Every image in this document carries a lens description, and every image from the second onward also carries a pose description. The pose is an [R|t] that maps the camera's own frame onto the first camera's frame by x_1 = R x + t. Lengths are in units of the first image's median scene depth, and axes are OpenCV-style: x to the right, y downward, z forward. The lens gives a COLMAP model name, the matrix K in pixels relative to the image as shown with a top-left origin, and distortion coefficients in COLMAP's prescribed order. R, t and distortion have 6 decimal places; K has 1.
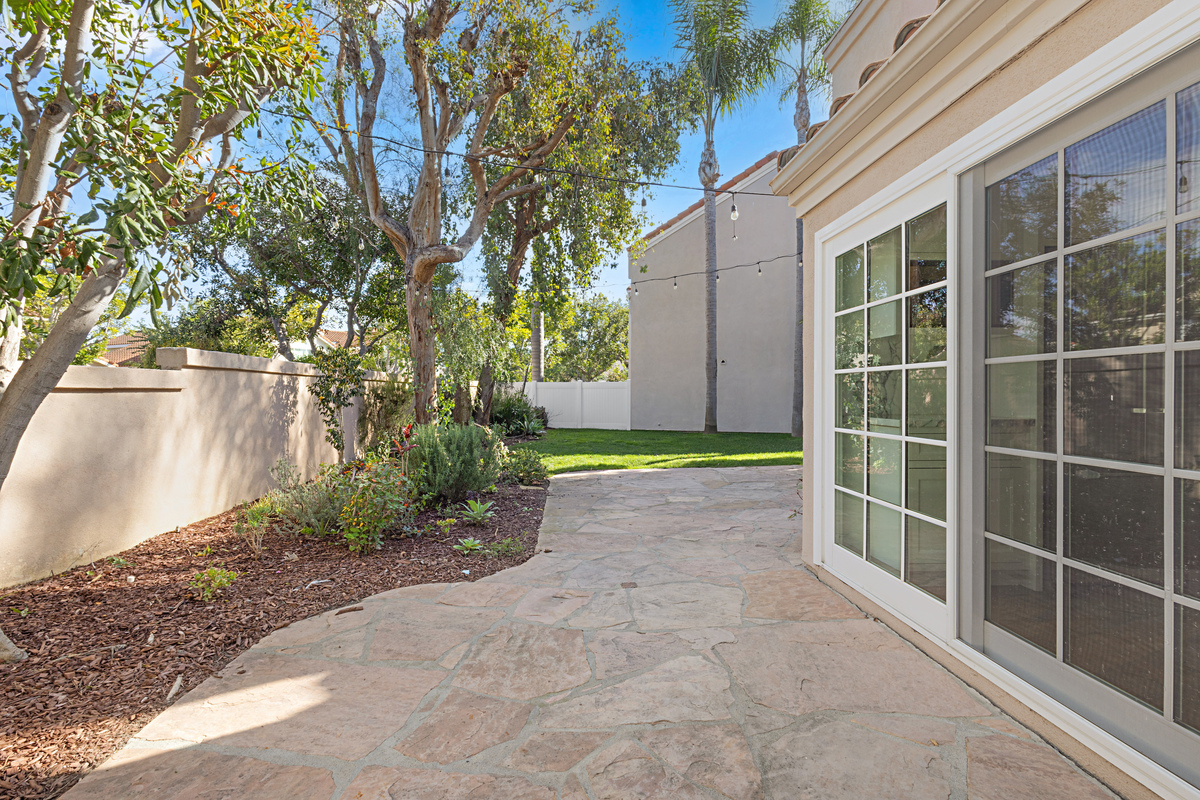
lens RADIAL K [[548.9, 0, 601.6], [0, 548.9, 394.1], [0, 0, 1]] dist [0.000420, -0.000052]
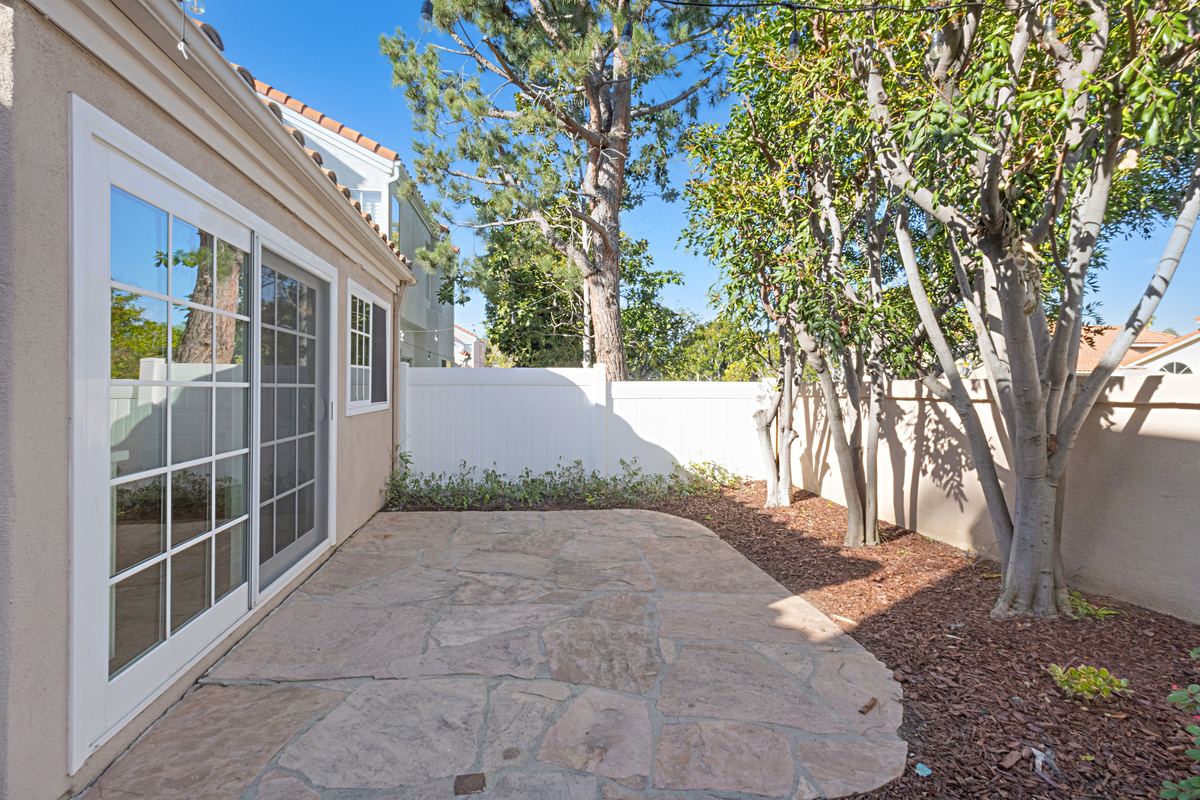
lens RADIAL K [[548.9, 0, 601.6], [0, 548.9, 394.1], [0, 0, 1]] dist [0.000420, -0.000052]
pose [[-0.995474, 0.001961, -0.095017, -0.034419], [0.000093, 0.999807, 0.019666, -0.048819], [0.095037, 0.019569, -0.995281, 2.038048]]
